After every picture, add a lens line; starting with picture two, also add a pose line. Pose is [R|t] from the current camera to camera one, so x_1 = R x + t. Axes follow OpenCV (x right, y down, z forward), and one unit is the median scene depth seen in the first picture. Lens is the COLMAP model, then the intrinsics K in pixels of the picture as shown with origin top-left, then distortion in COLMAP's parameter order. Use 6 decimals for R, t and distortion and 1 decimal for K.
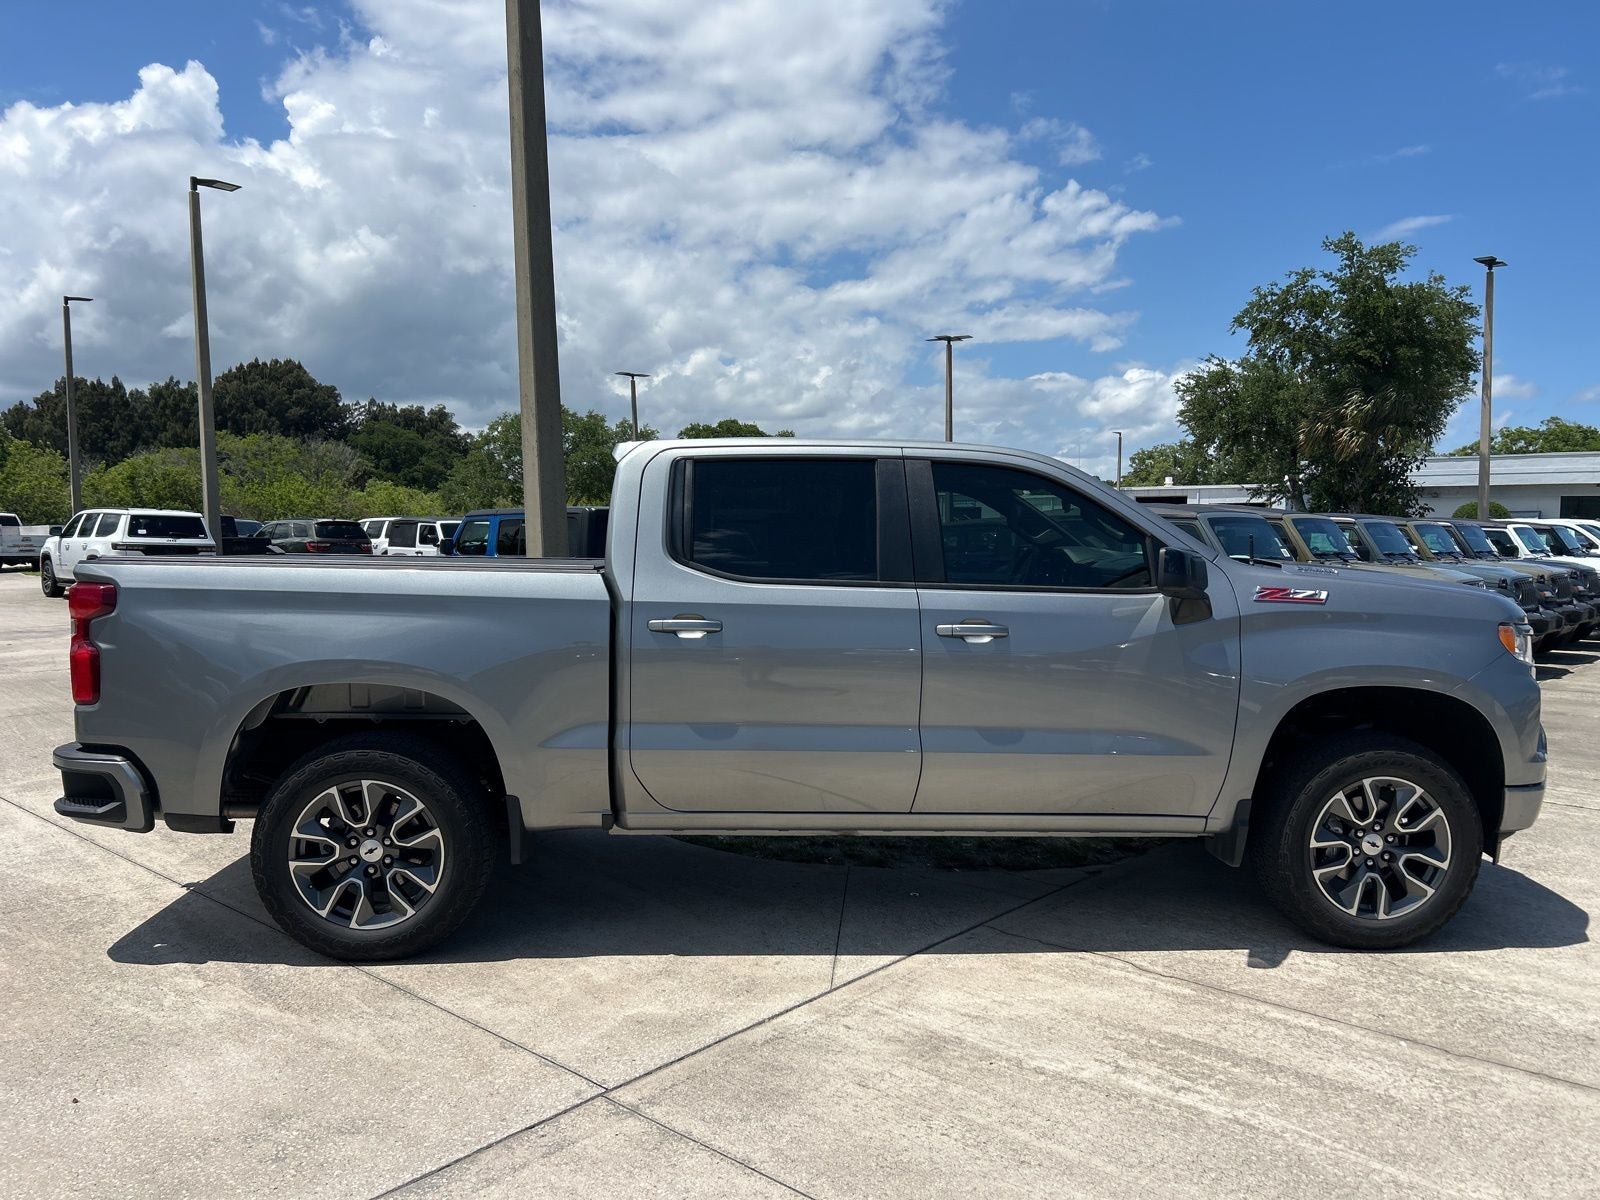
lens RADIAL K [[1204.7, 0, 813.5], [0, 1204.7, 601.6], [0, 0, 1]] dist [0.036461, -0.036465]
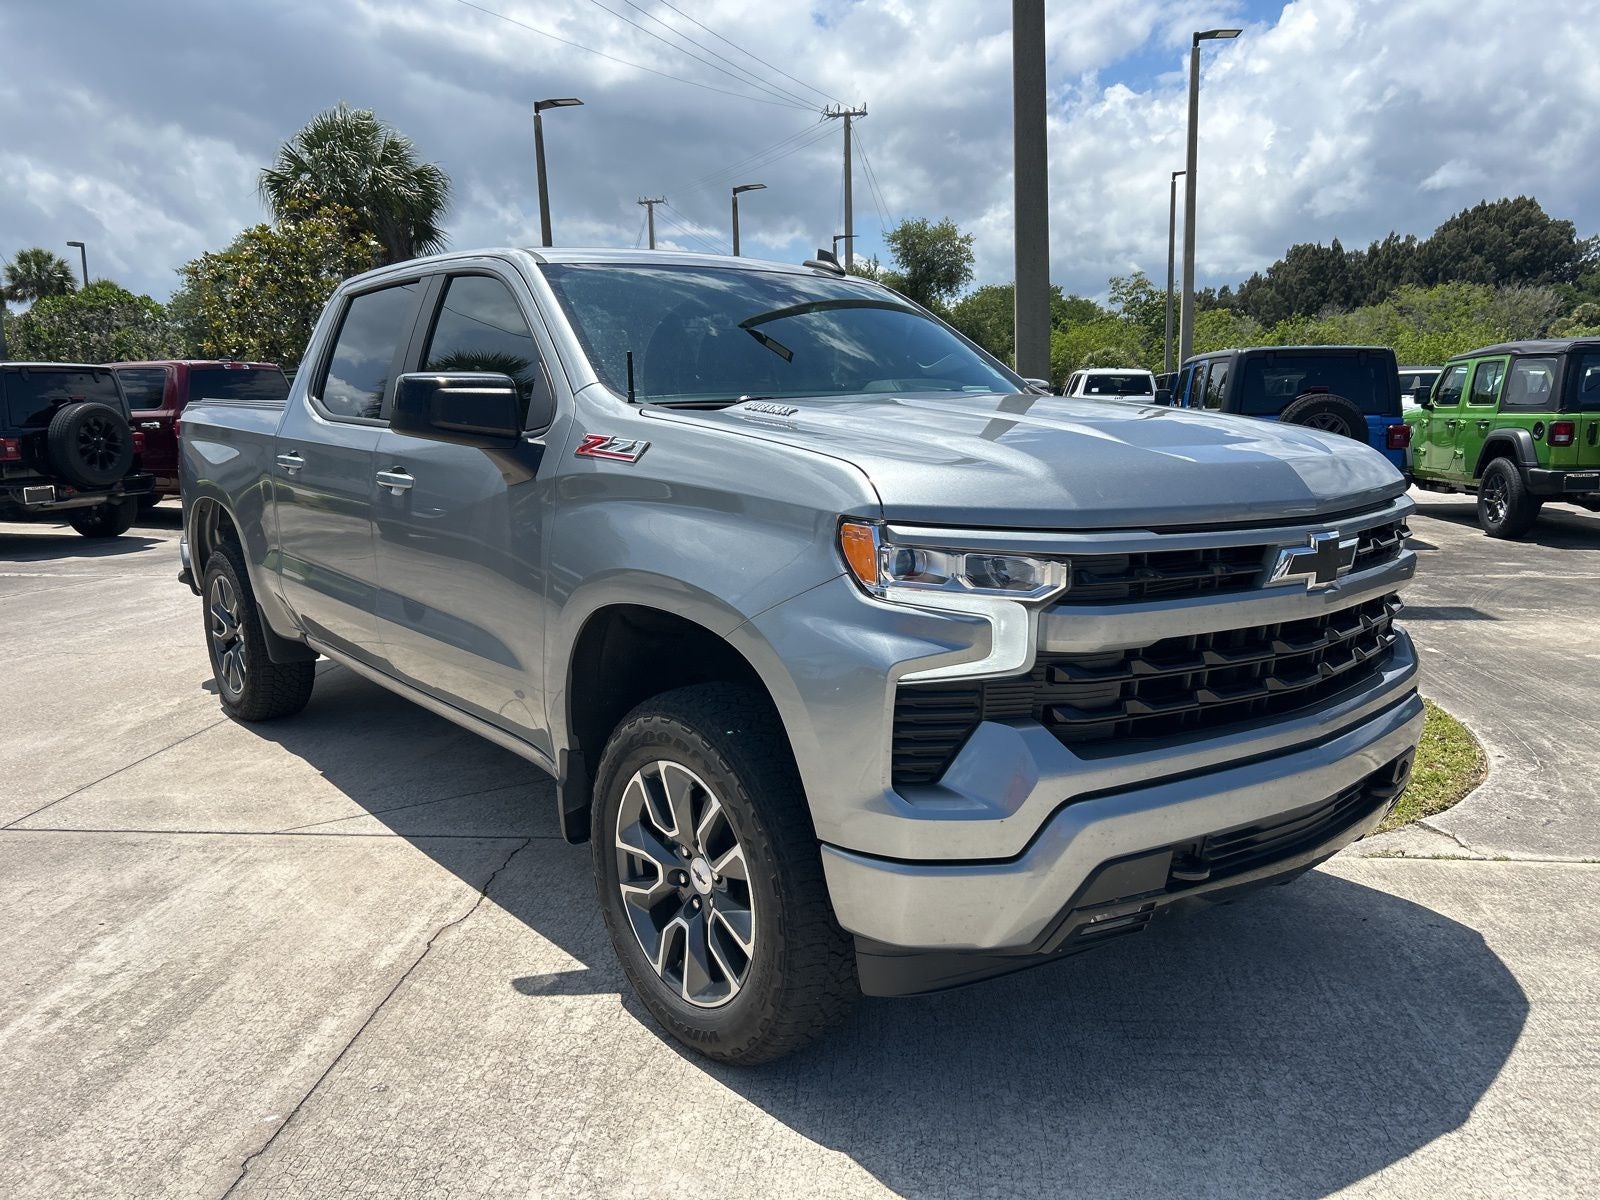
lens RADIAL K [[1204.7, 0, 797.5], [0, 1204.7, 604.8], [0, 0, 1]] dist [0.036461, -0.036465]
pose [[0.586033, 0.126573, -0.800340, 0.778915], [-0.032464, 0.990599, 0.132891, -0.006933], [0.809637, -0.051897, 0.584632, 0.584555]]
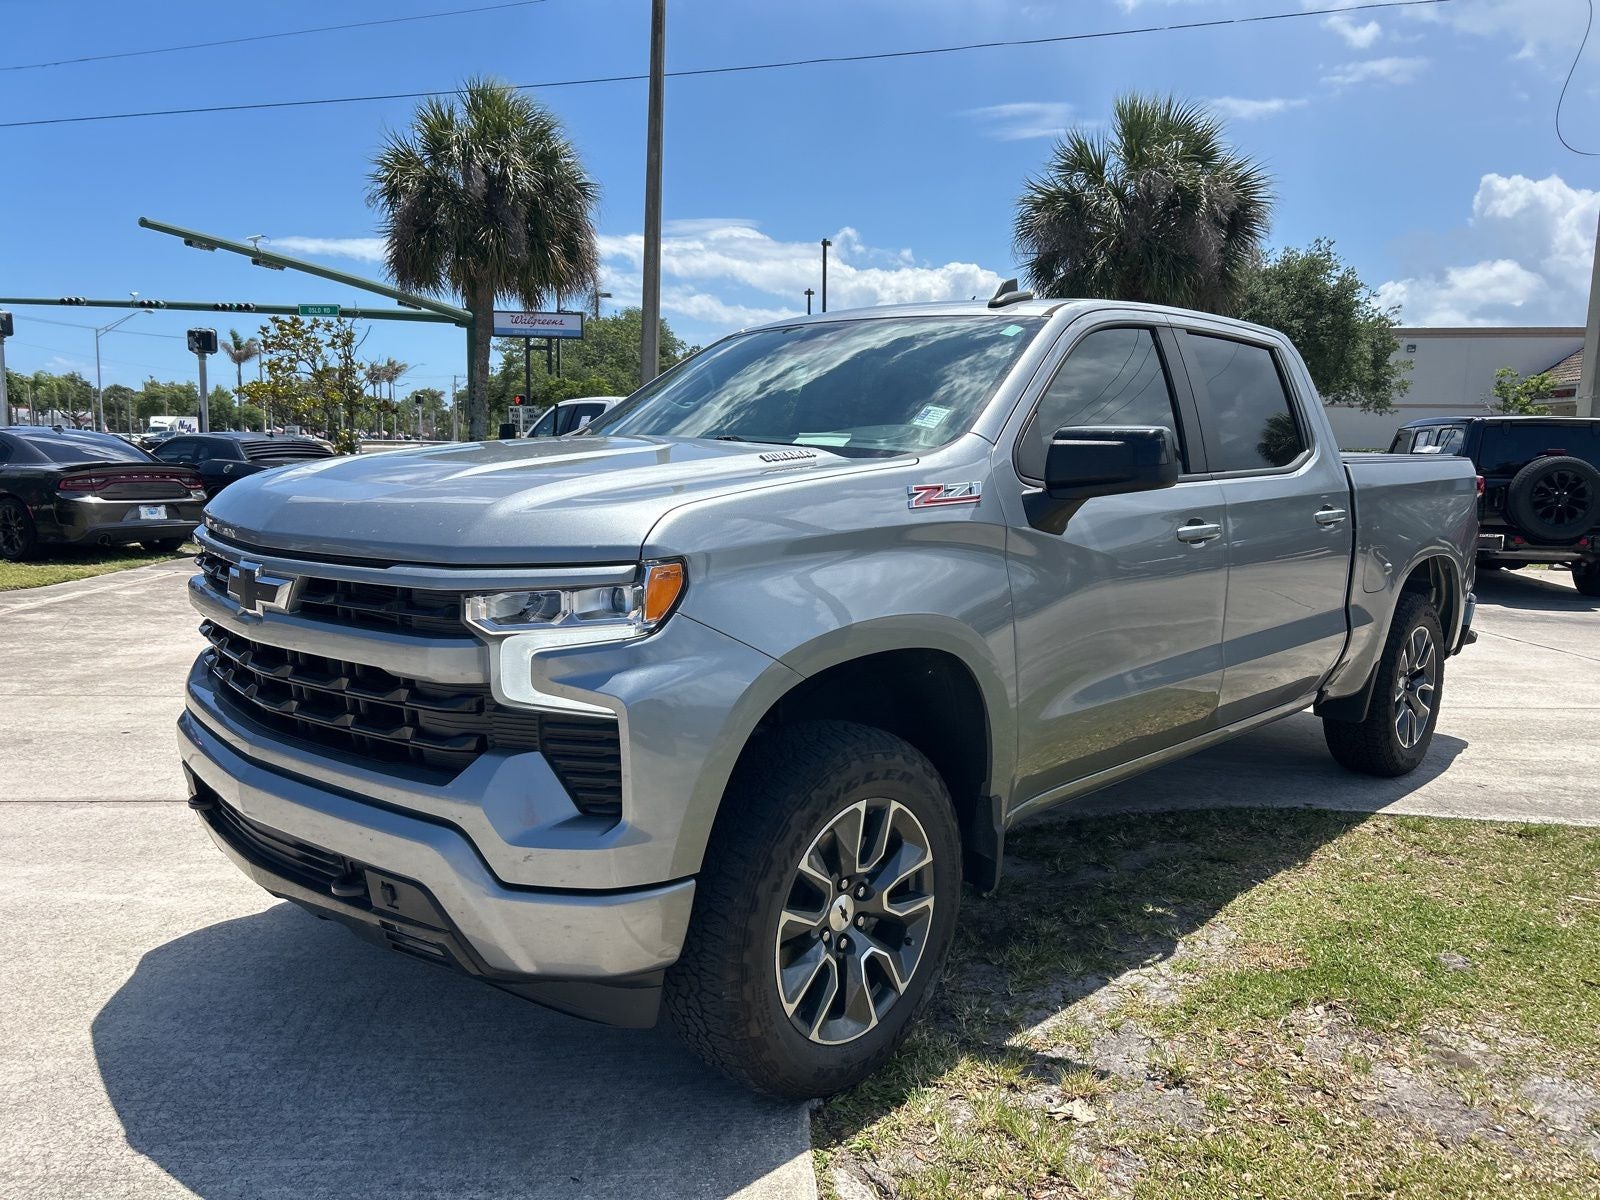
lens RADIAL K [[1204.7, 0, 804.2], [0, 1204.7, 597.2], [0, 0, 1]] dist [0.036461, -0.036465]
pose [[-0.724832, 0.068951, -0.685466, 0.717477], [-0.059221, 0.985060, 0.161709, -0.057780], [0.686375, 0.157806, -0.709920, 1.483431]]
